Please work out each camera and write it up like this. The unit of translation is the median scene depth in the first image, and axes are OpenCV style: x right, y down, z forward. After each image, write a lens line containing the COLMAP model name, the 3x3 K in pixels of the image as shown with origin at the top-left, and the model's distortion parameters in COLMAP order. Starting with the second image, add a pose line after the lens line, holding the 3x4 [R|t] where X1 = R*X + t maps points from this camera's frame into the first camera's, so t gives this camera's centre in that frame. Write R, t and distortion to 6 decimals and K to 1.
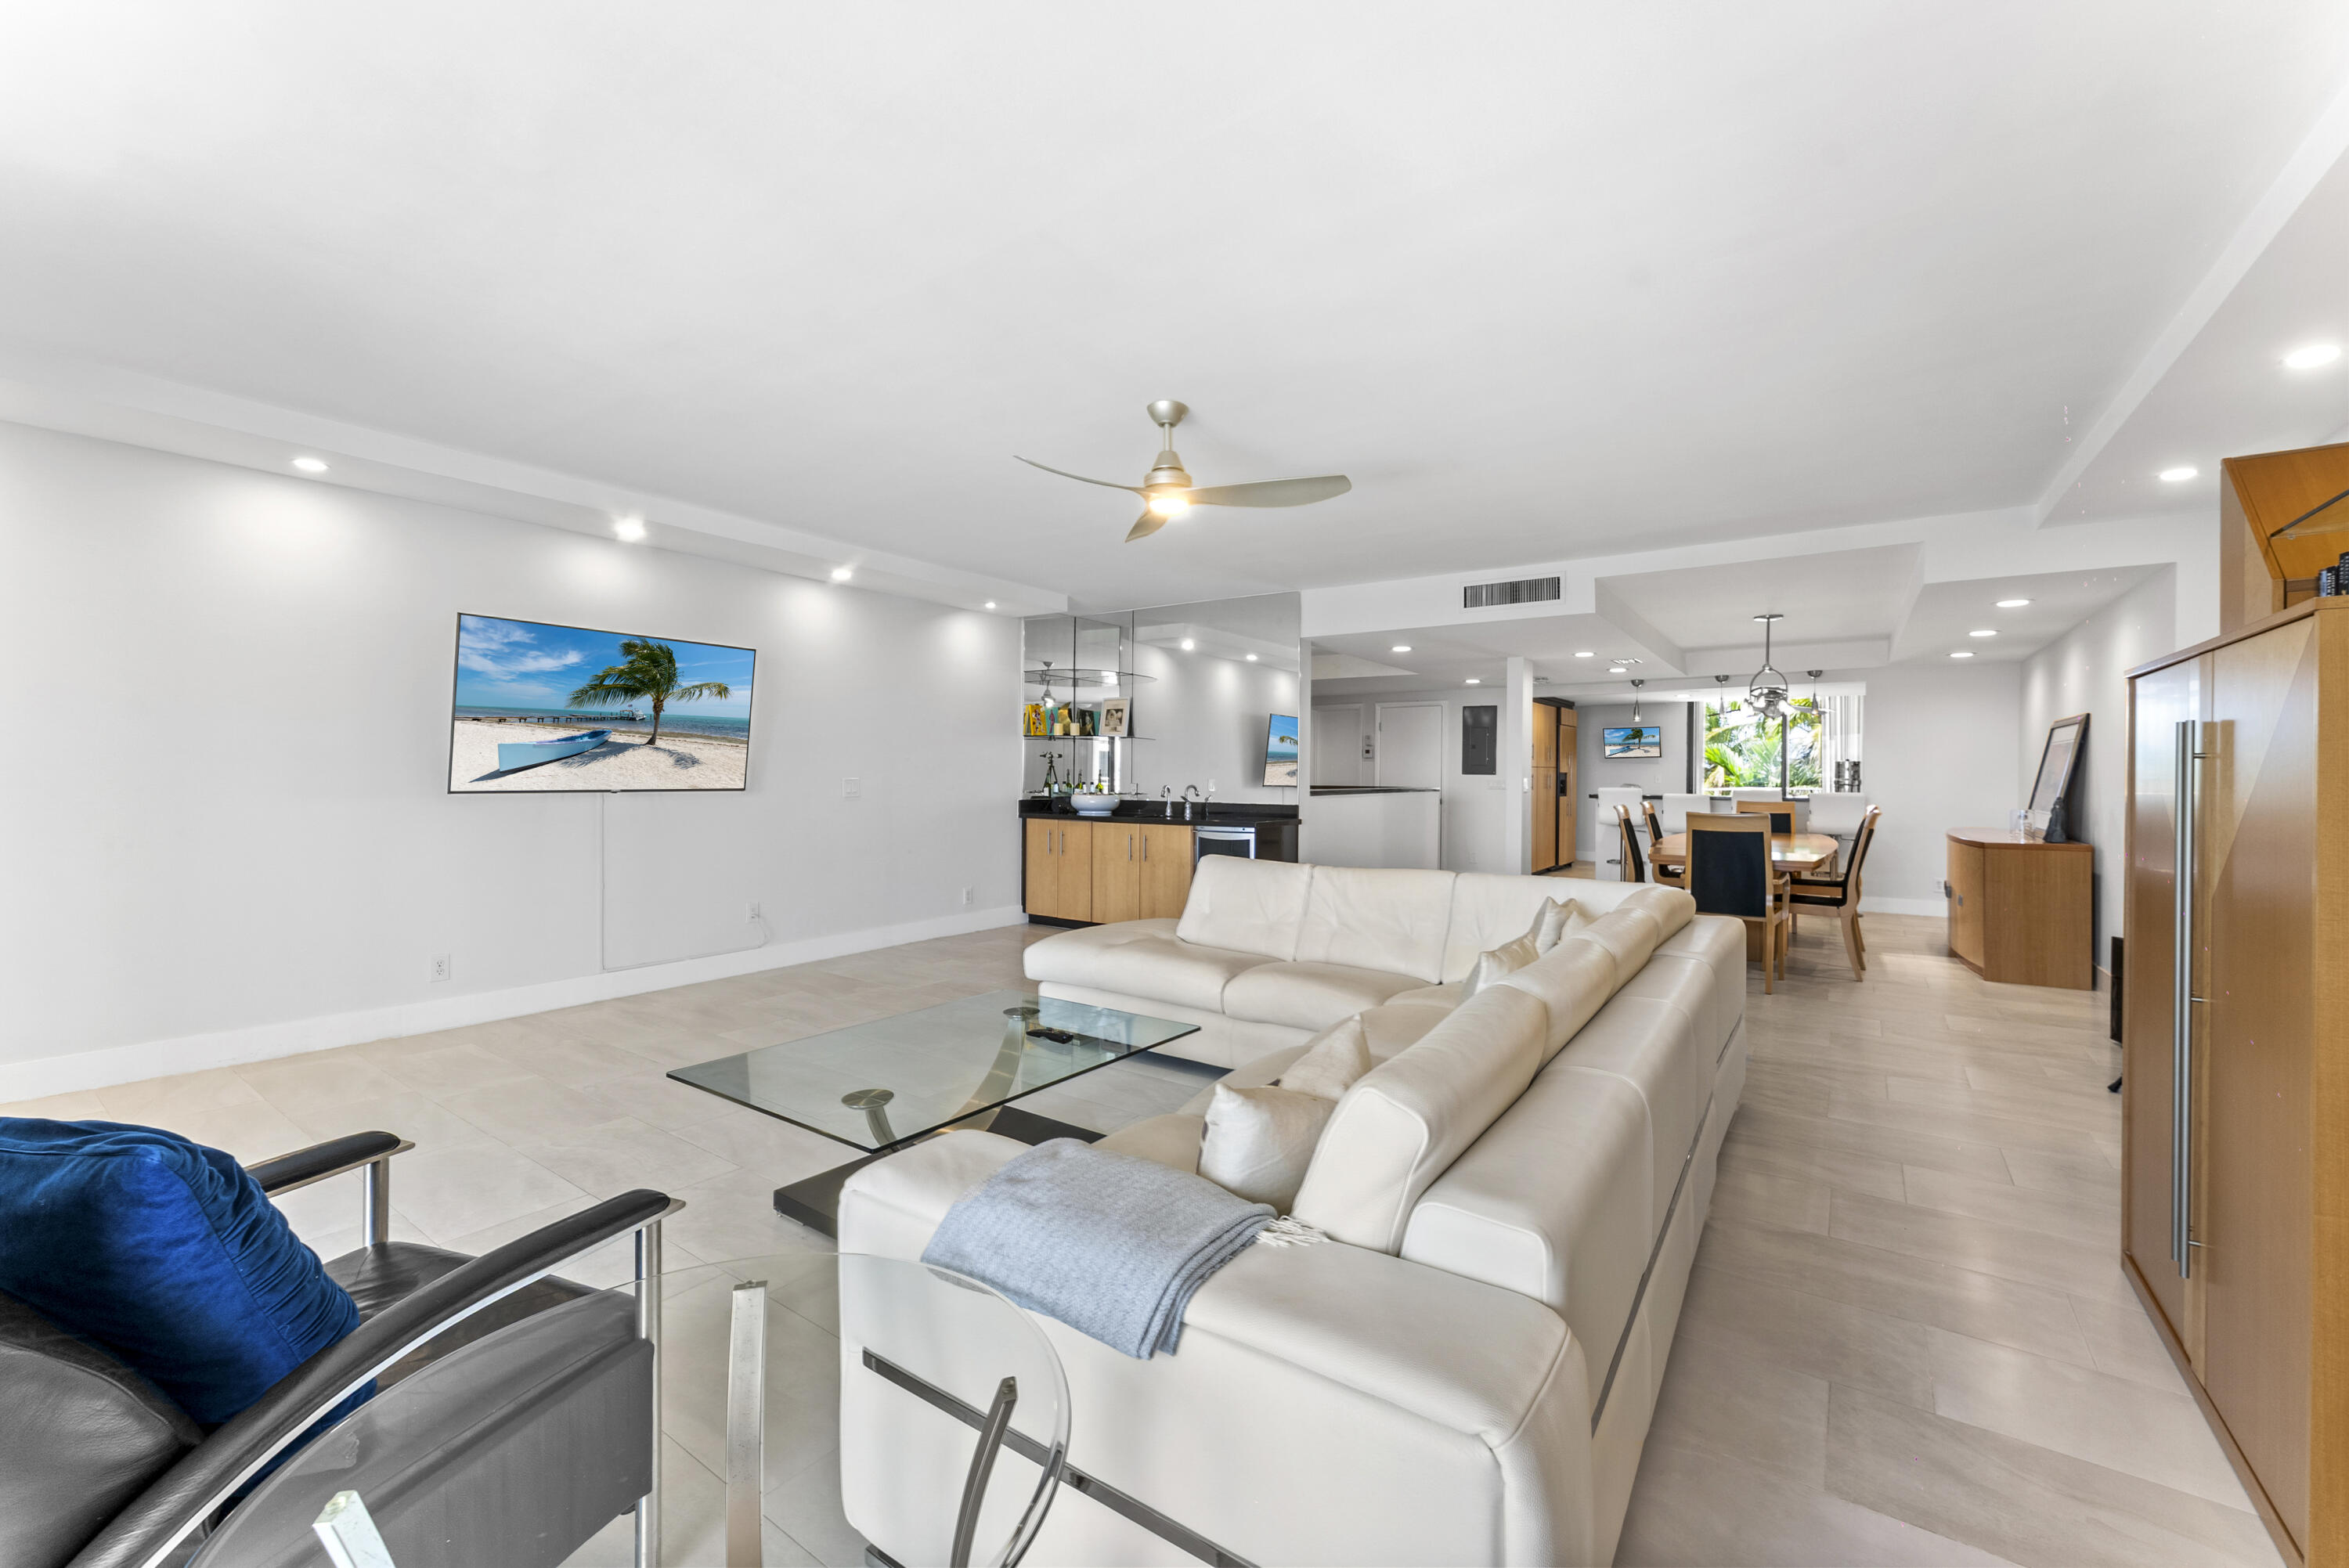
lens RADIAL K [[943.8, 0, 1174.5], [0, 943.8, 784.0], [0, 0, 1]] dist [-0.000843, 0.000014]
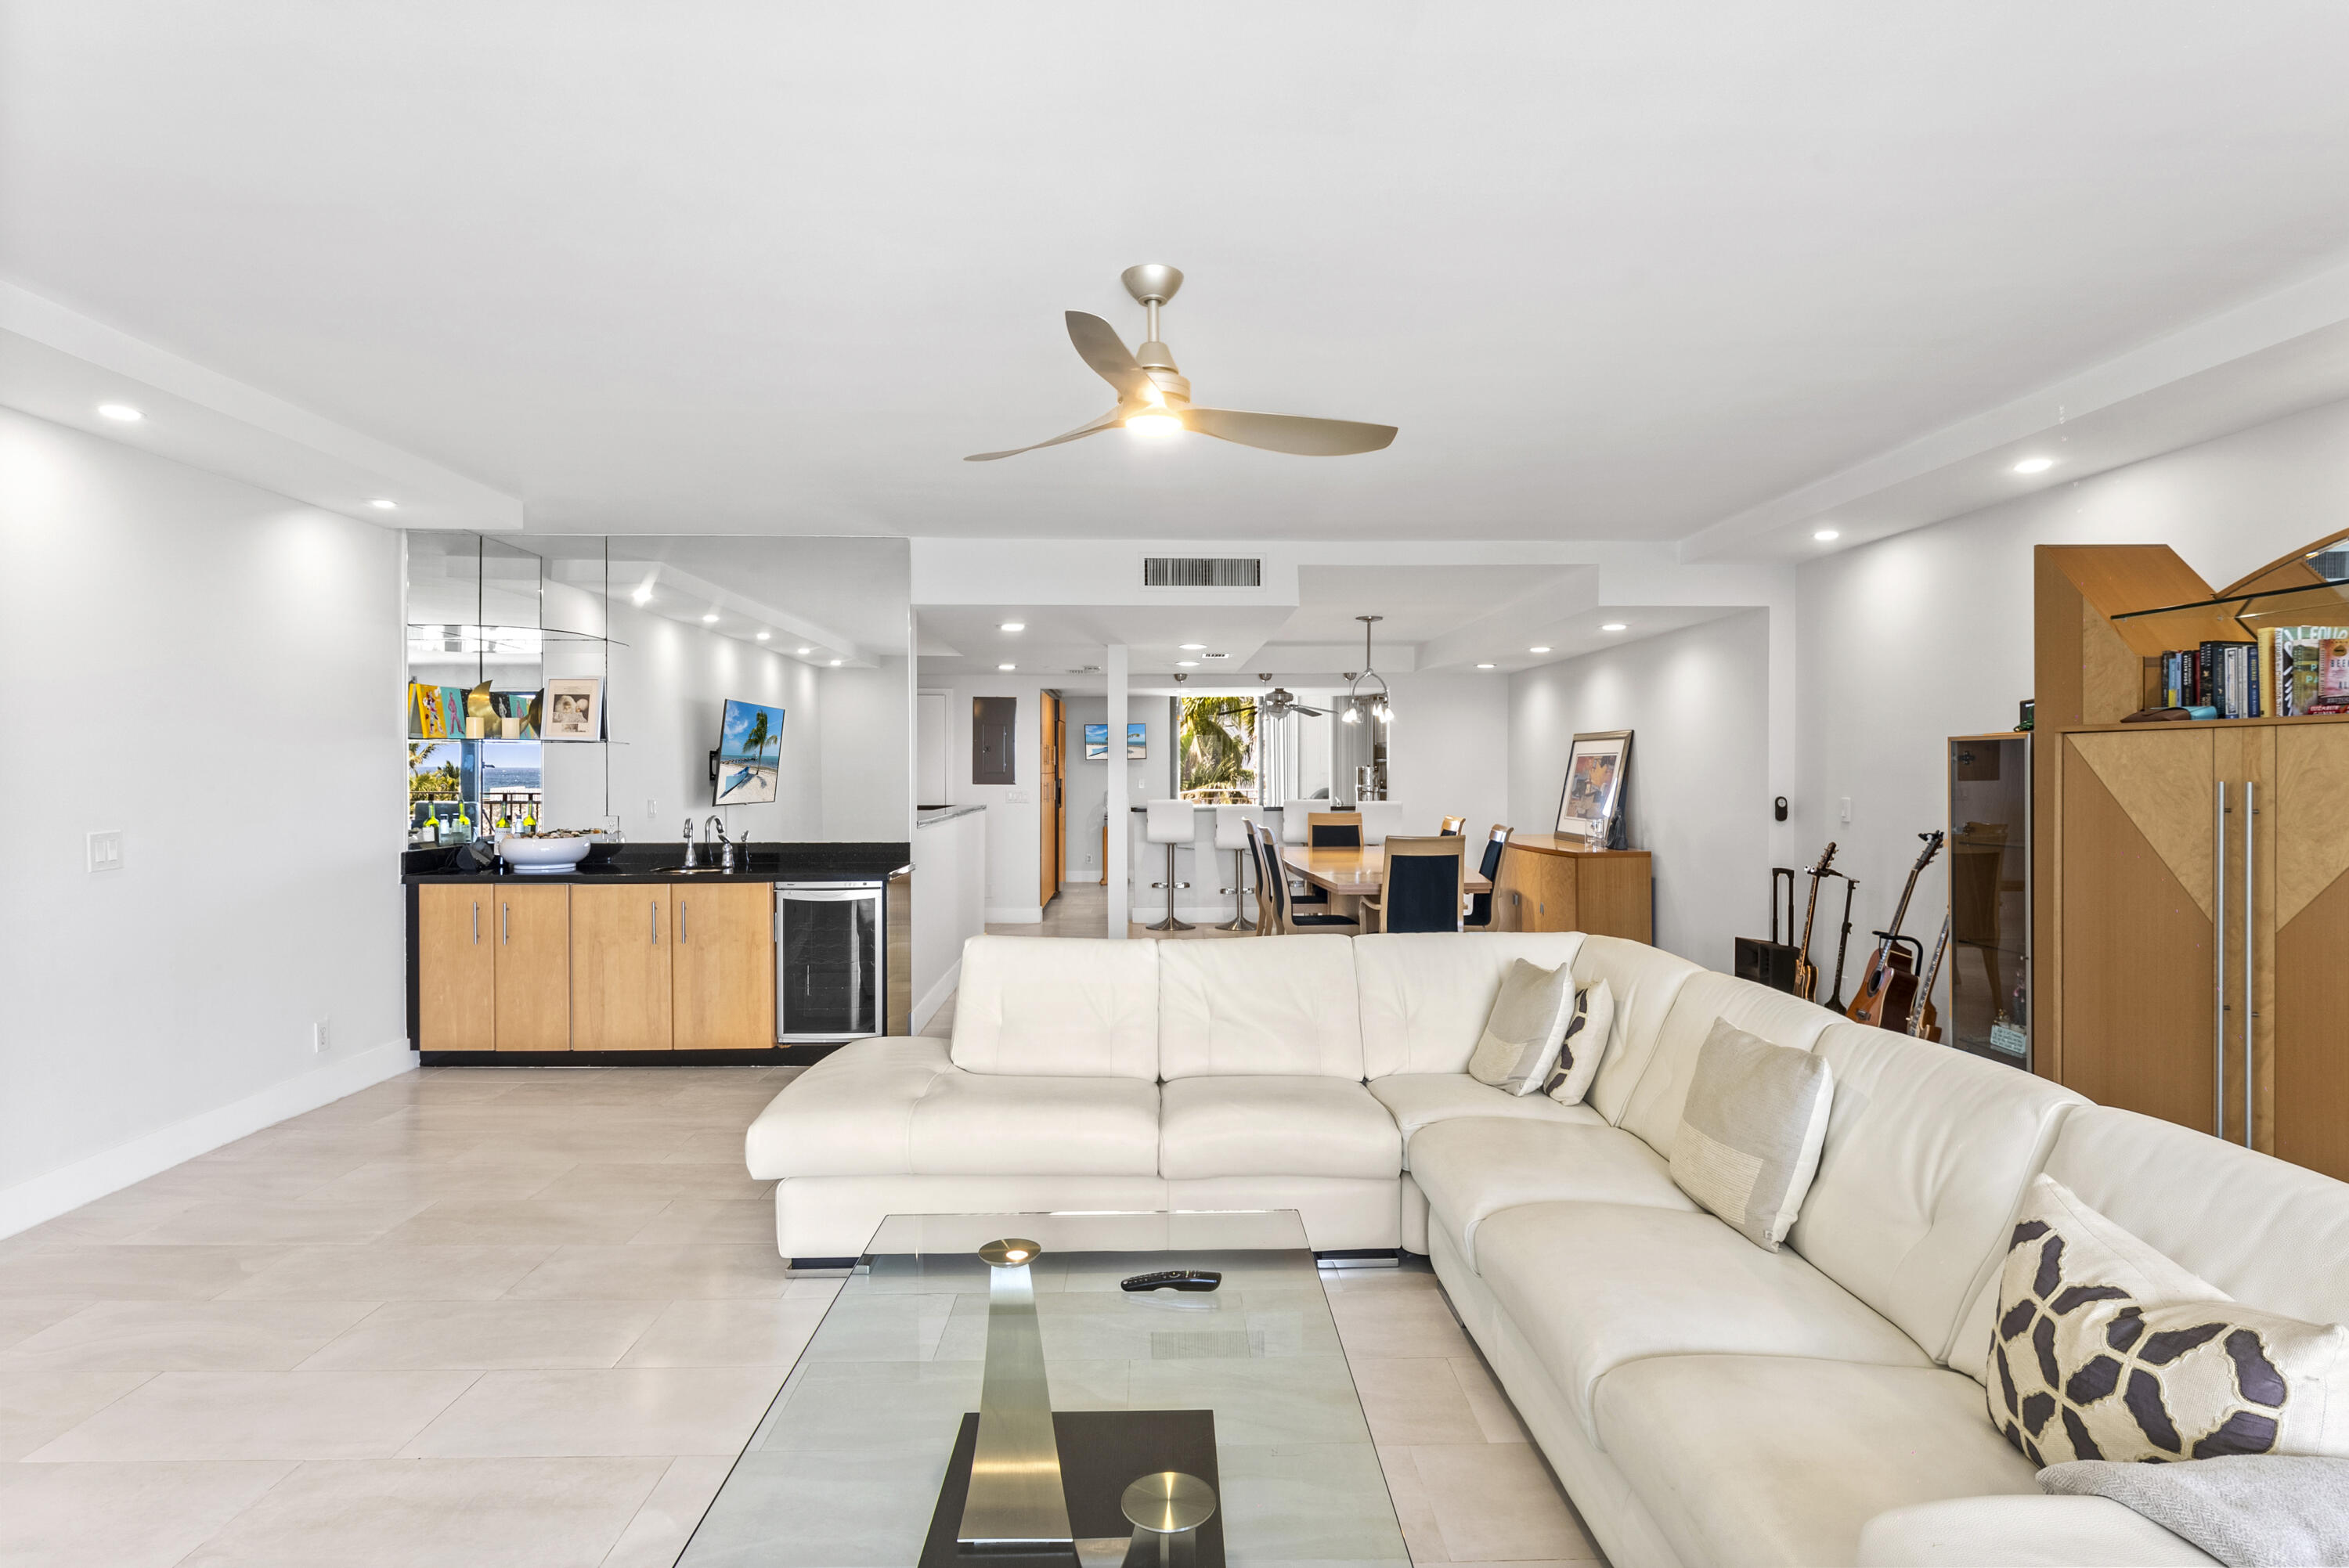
lens RADIAL K [[1213.9, 0, 1174.5], [0, 1213.9, 784.0], [0, 0, 1]] dist [0.001797, 0.000257]
pose [[0.801075, -0.015869, 0.598354, -0.234034], [0.013564, 0.999873, 0.008359, -0.024349], [-0.598411, 0.001420, 0.801188, 0.146223]]
